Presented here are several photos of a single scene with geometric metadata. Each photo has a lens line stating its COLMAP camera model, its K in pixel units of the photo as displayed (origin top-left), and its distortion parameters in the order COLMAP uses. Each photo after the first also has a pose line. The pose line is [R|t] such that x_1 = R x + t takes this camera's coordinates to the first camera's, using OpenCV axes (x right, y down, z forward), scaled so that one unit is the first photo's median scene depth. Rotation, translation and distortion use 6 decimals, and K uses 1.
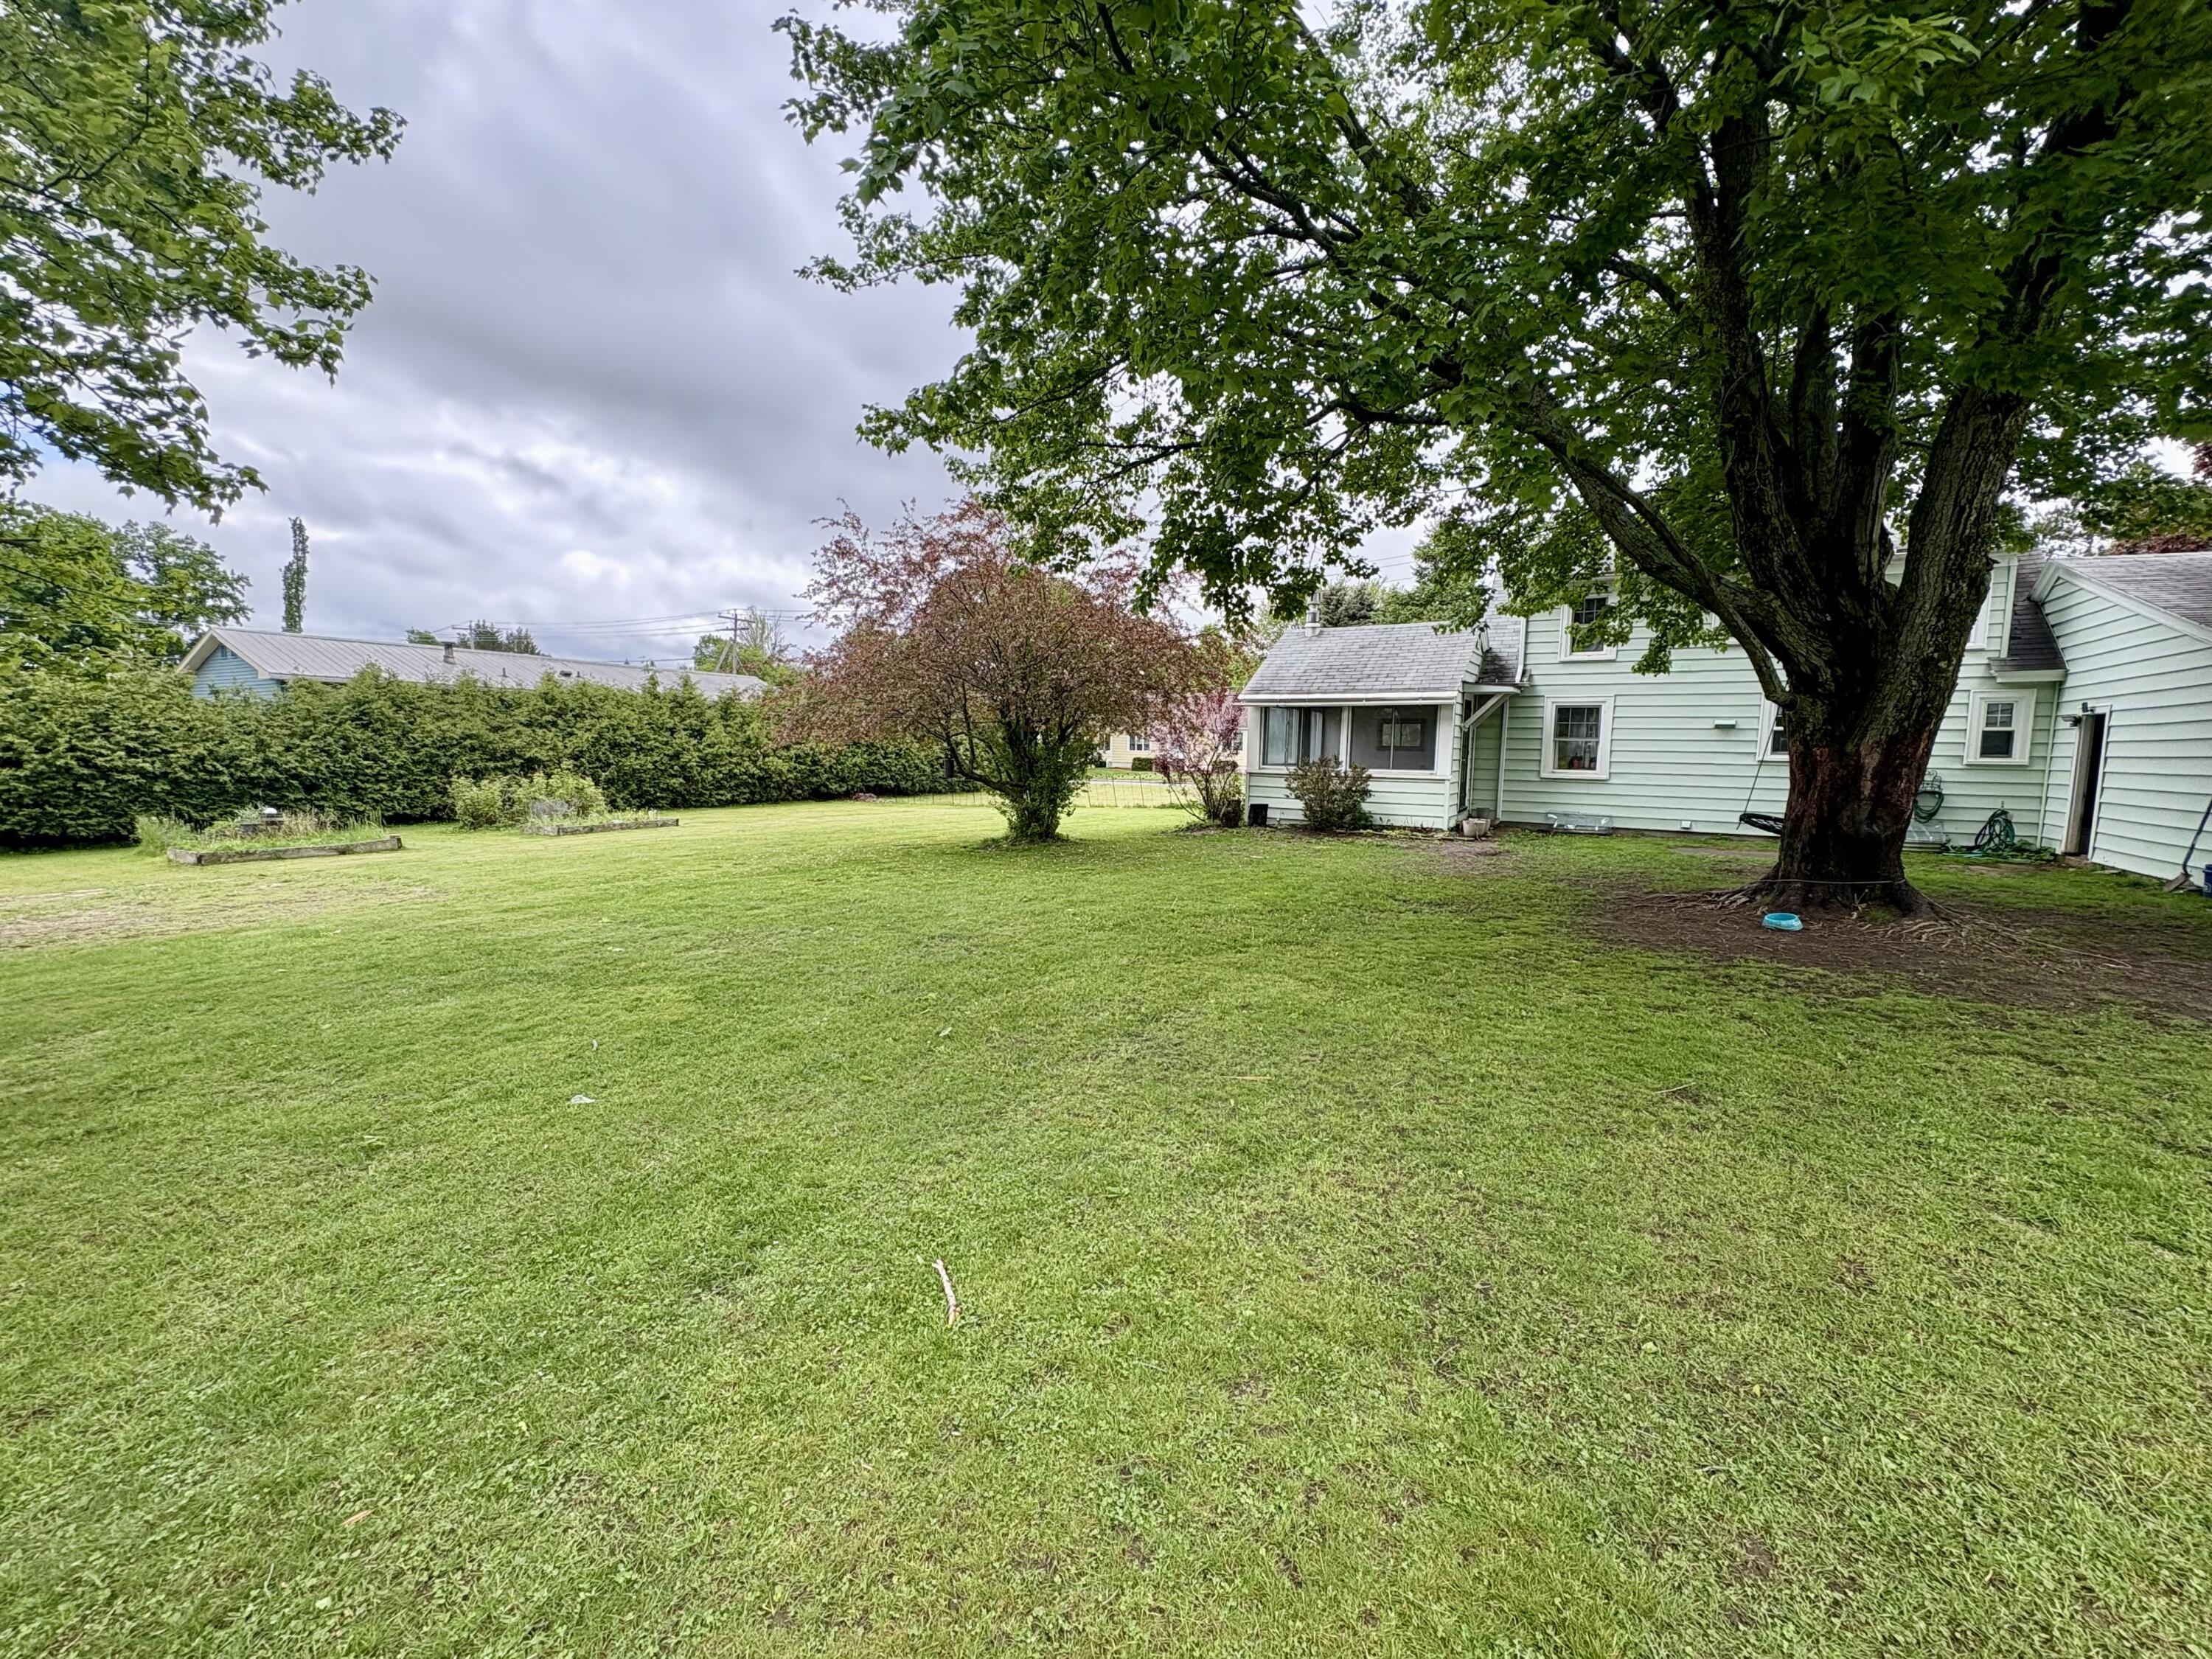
lens RADIAL K [[892.6, 0, 1093.4], [0, 892.6, 829.9], [0, 0, 1]] dist [-0.000427, 0.000085]
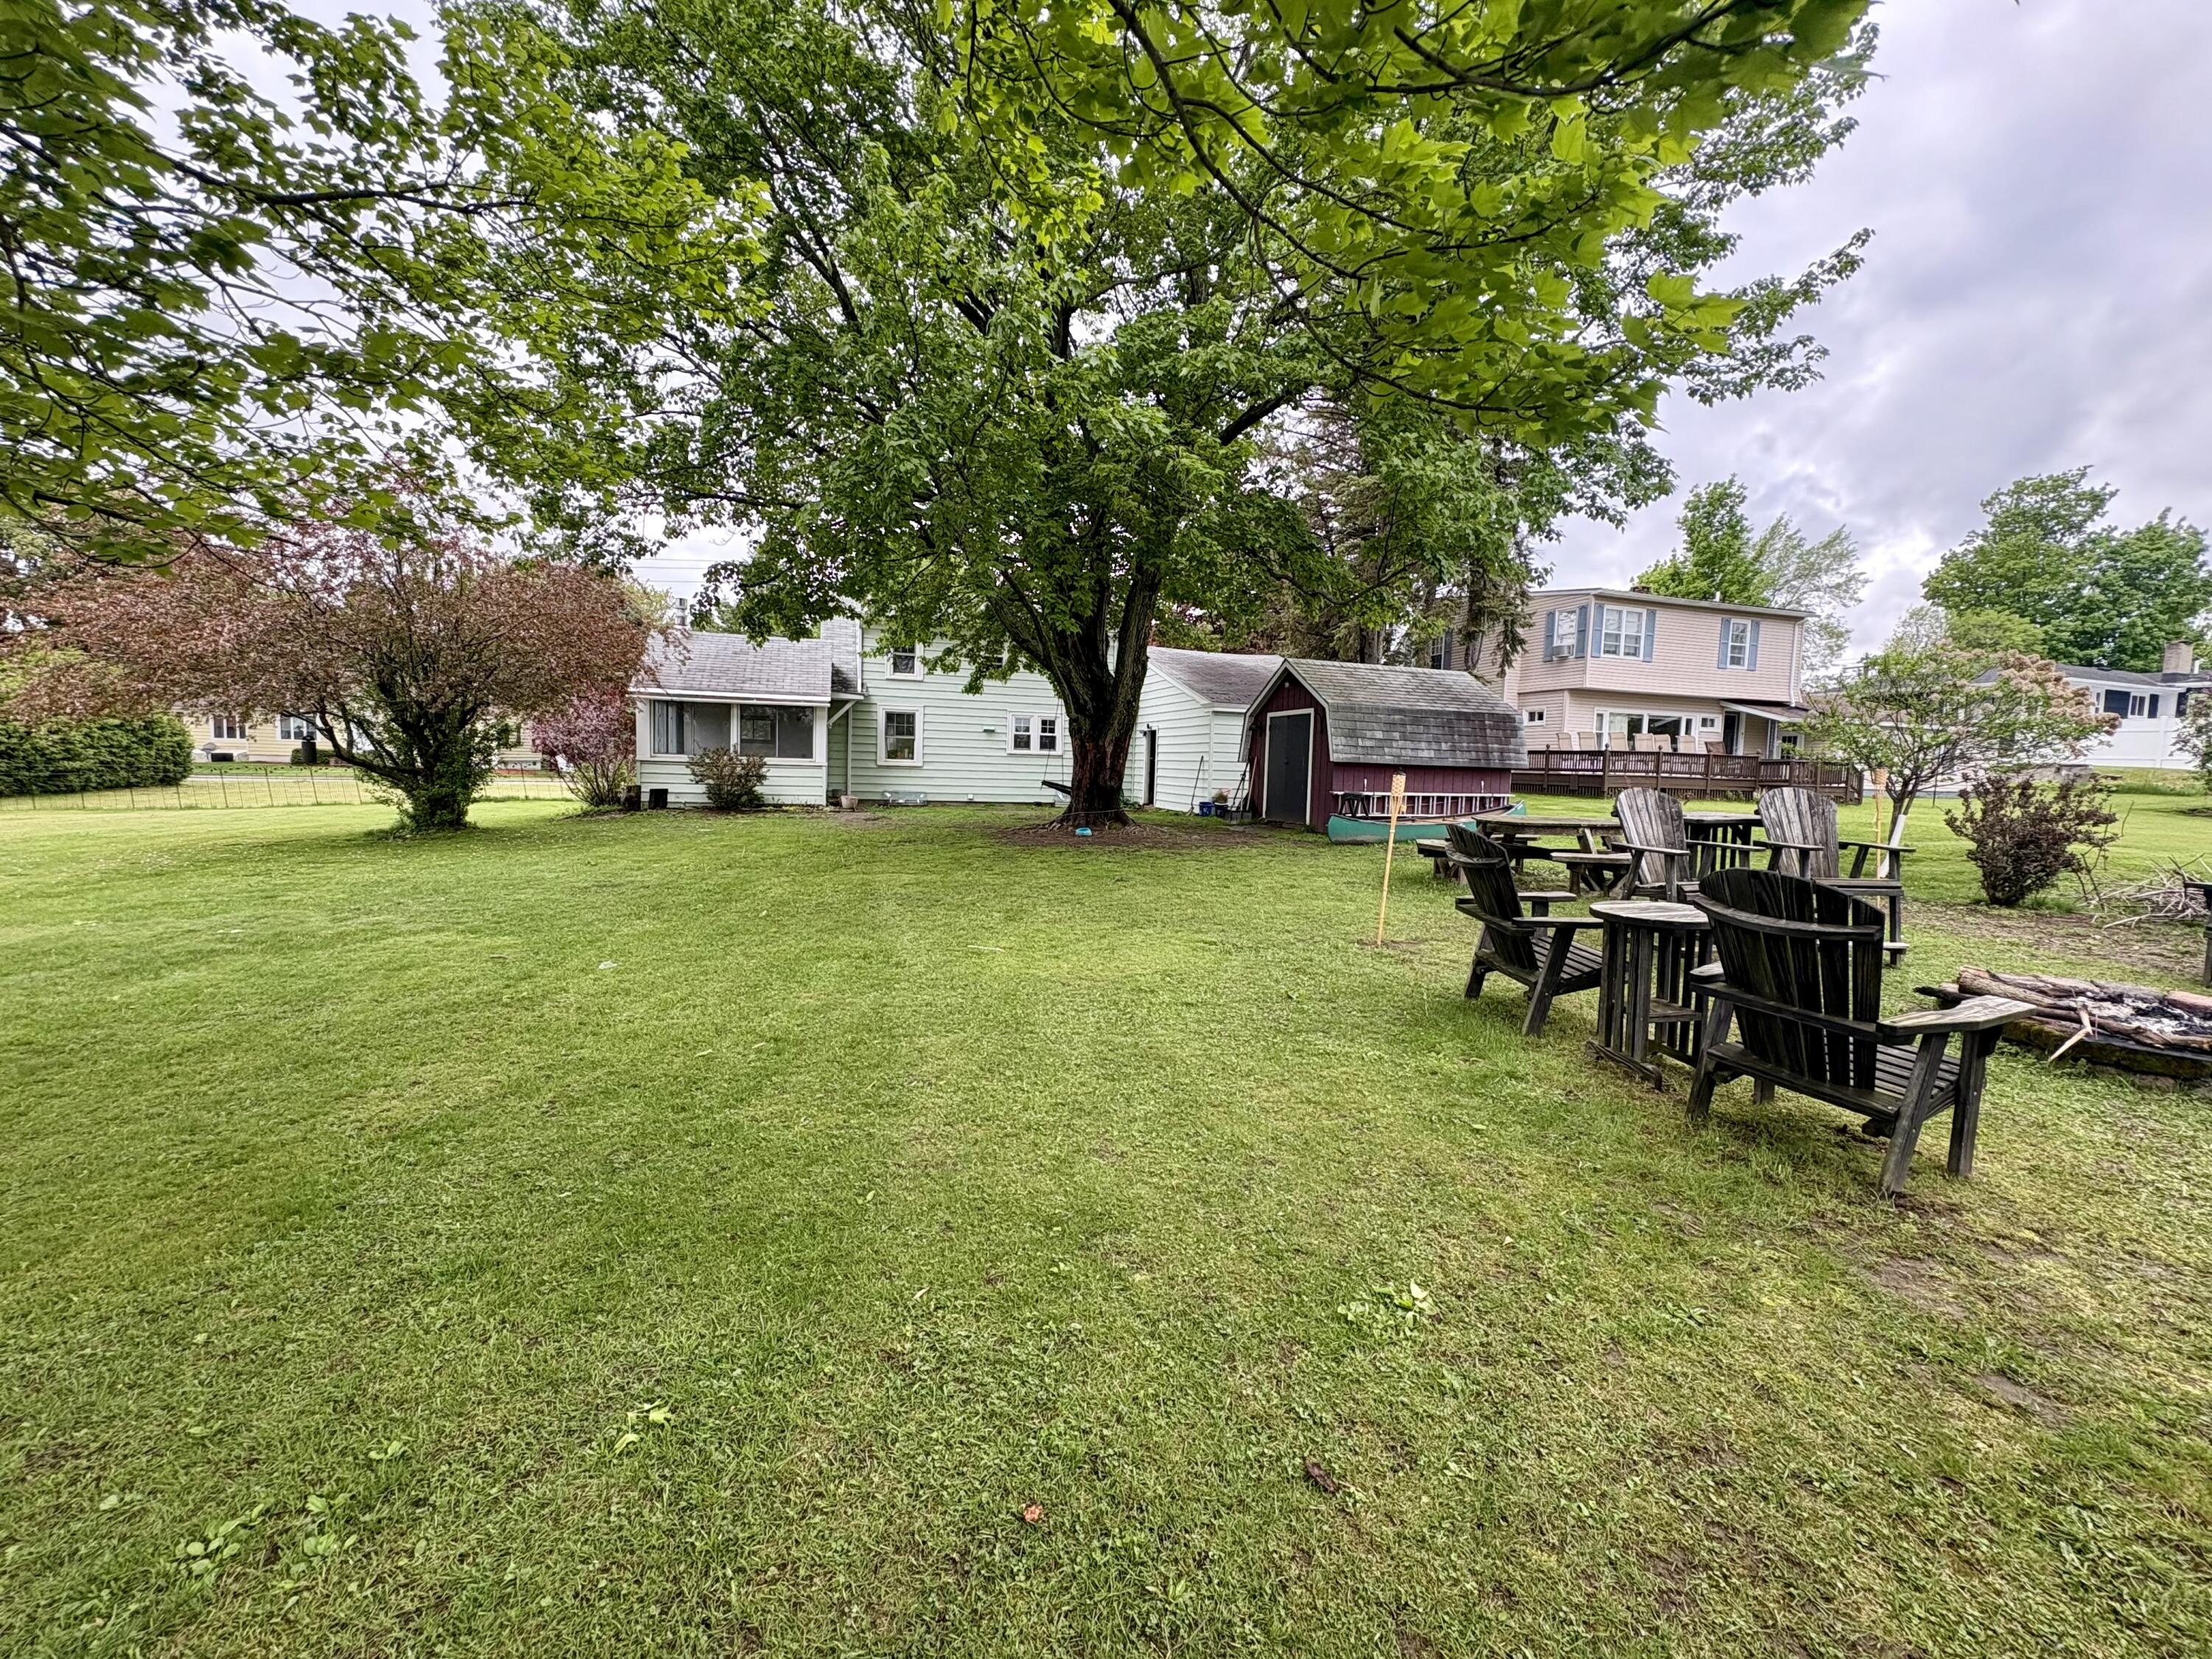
lens RADIAL K [[892.6, 0, 1093.4], [0, 892.6, 829.9], [0, 0, 1]] dist [-0.000427, 0.000085]
pose [[0.673398, -0.052024, 0.737447, -0.282814], [0.052283, 0.998375, 0.022690, 0.025618], [-0.737429, 0.023277, 0.675023, -0.138723]]
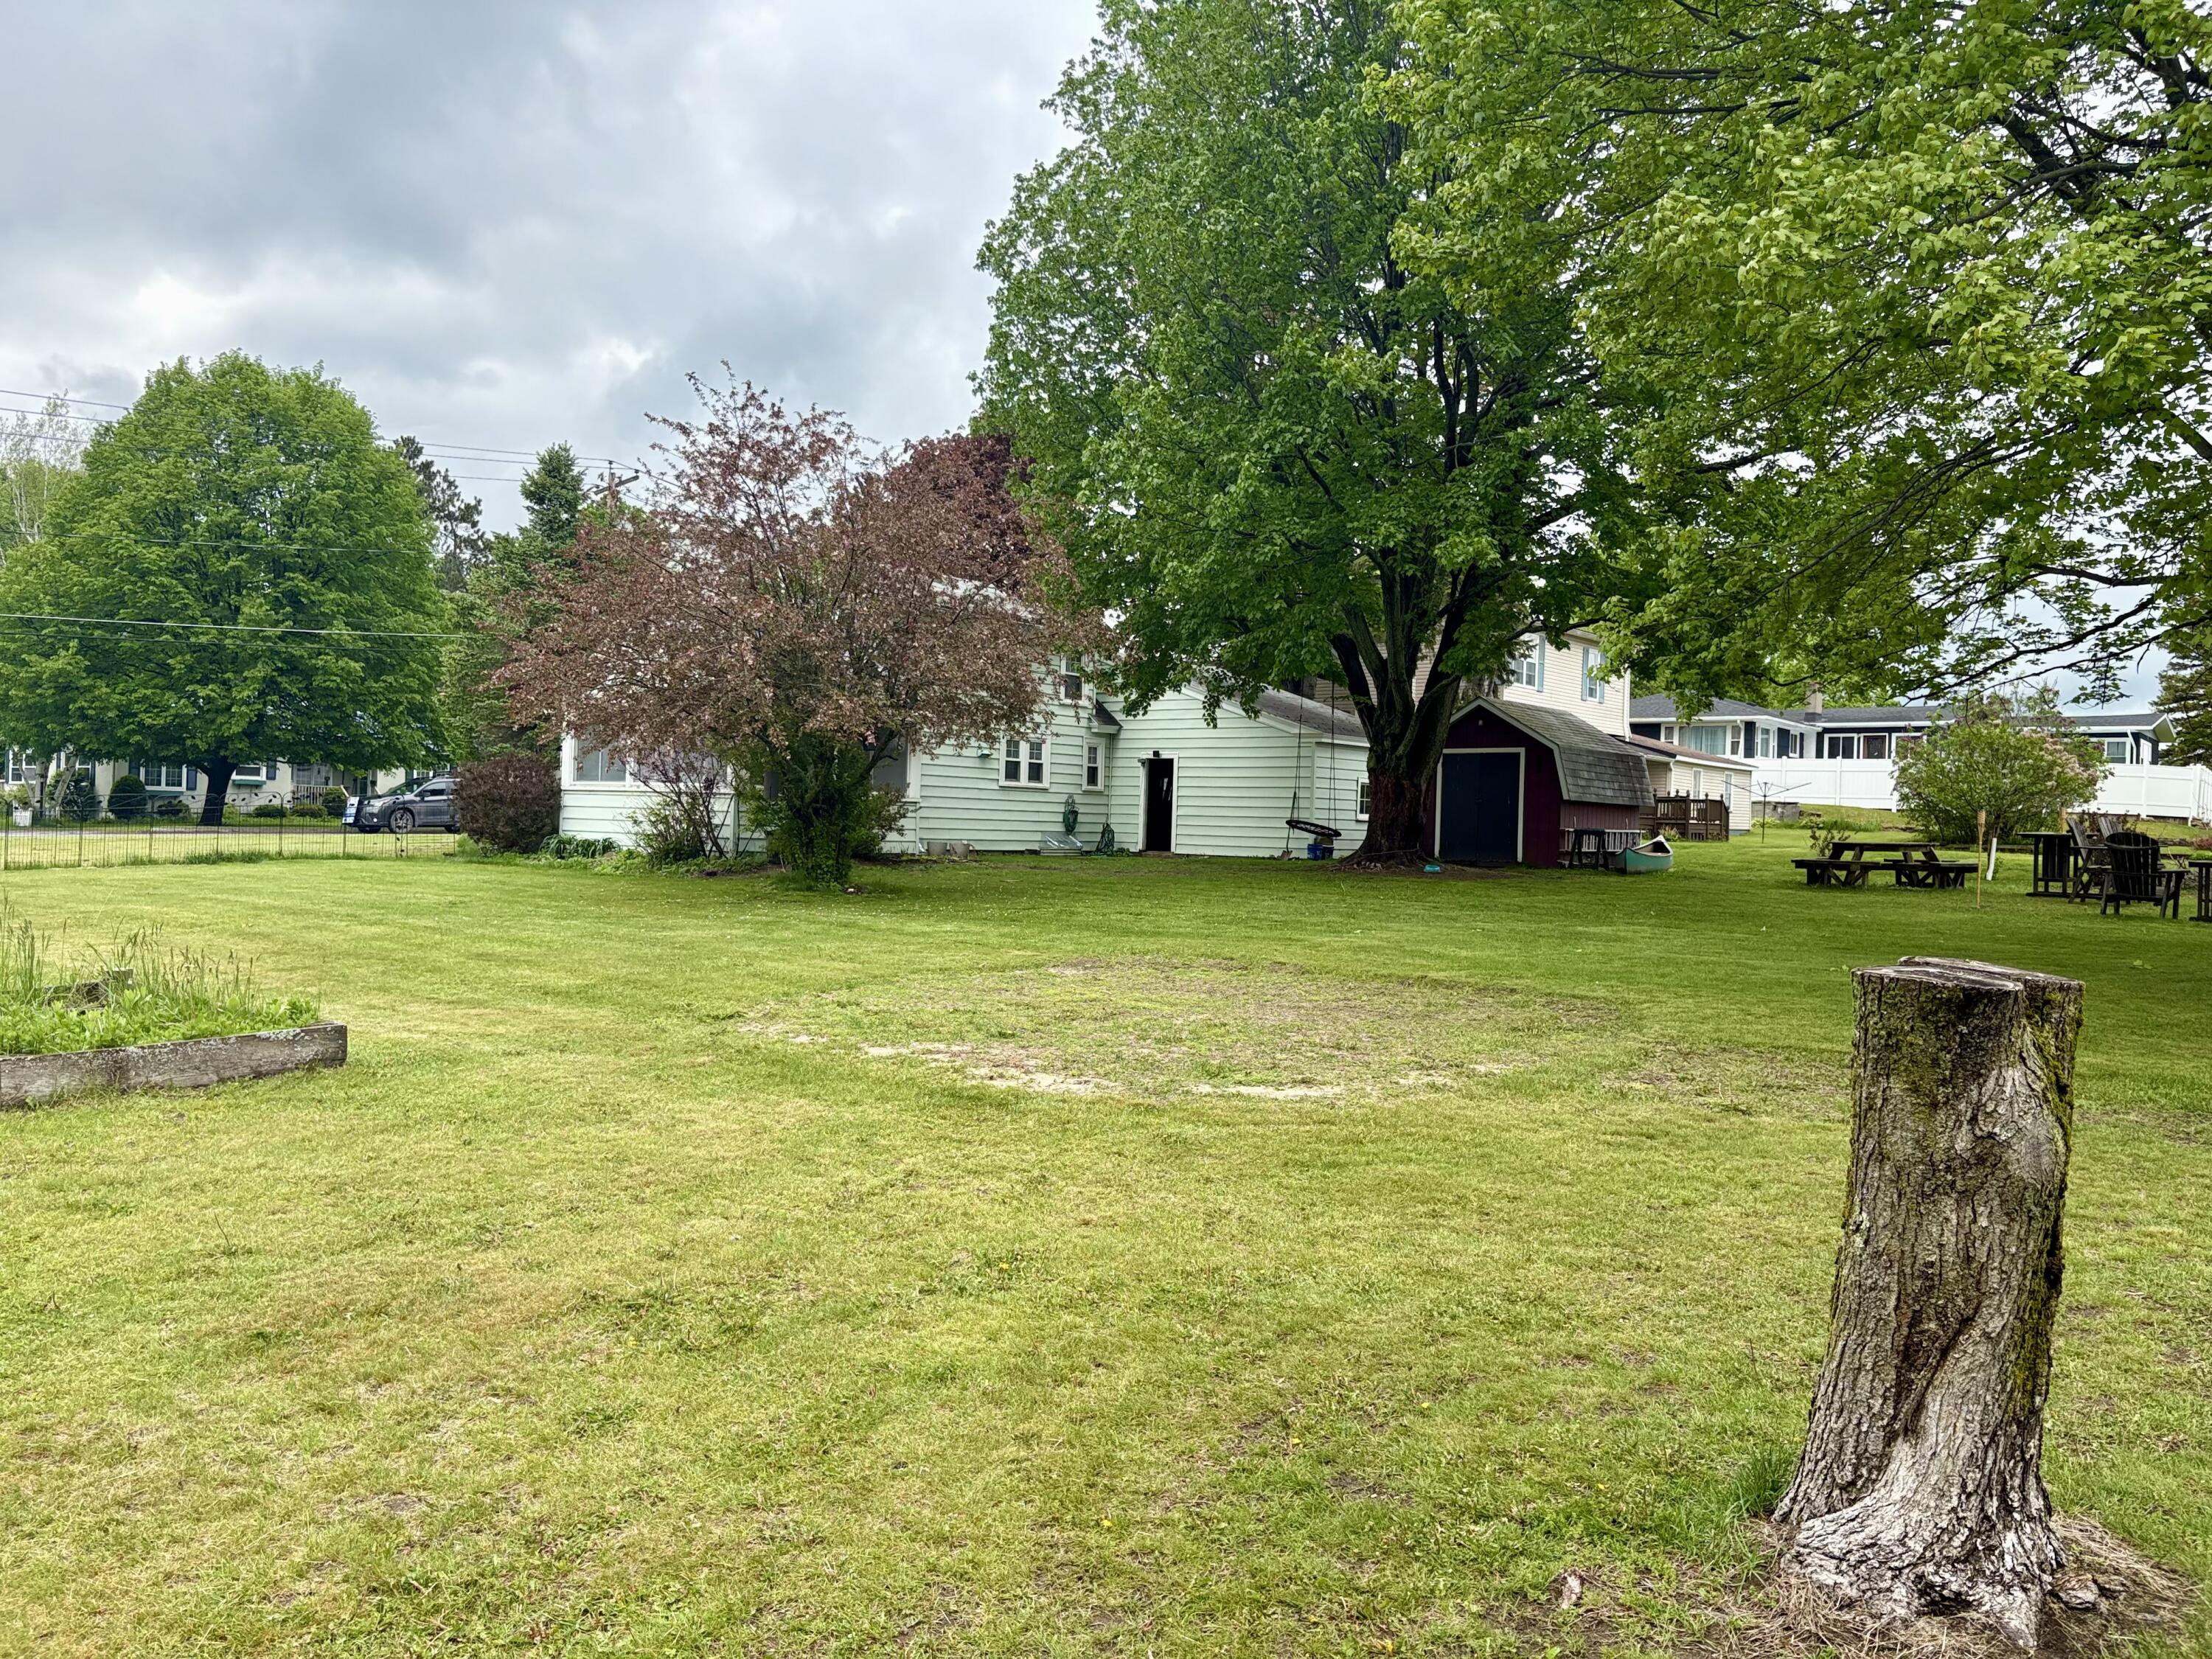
lens RADIAL K [[1689.6, 0, 1106.0], [0, 1689.6, 829.5], [0, 0, 1]] dist [0.063936, -0.076754]
pose [[0.170991, -0.011904, 0.985201, -1.418353], [0.066673, 0.997775, 0.000484, -0.013098], [-0.983014, 0.065603, 0.171404, 0.495962]]
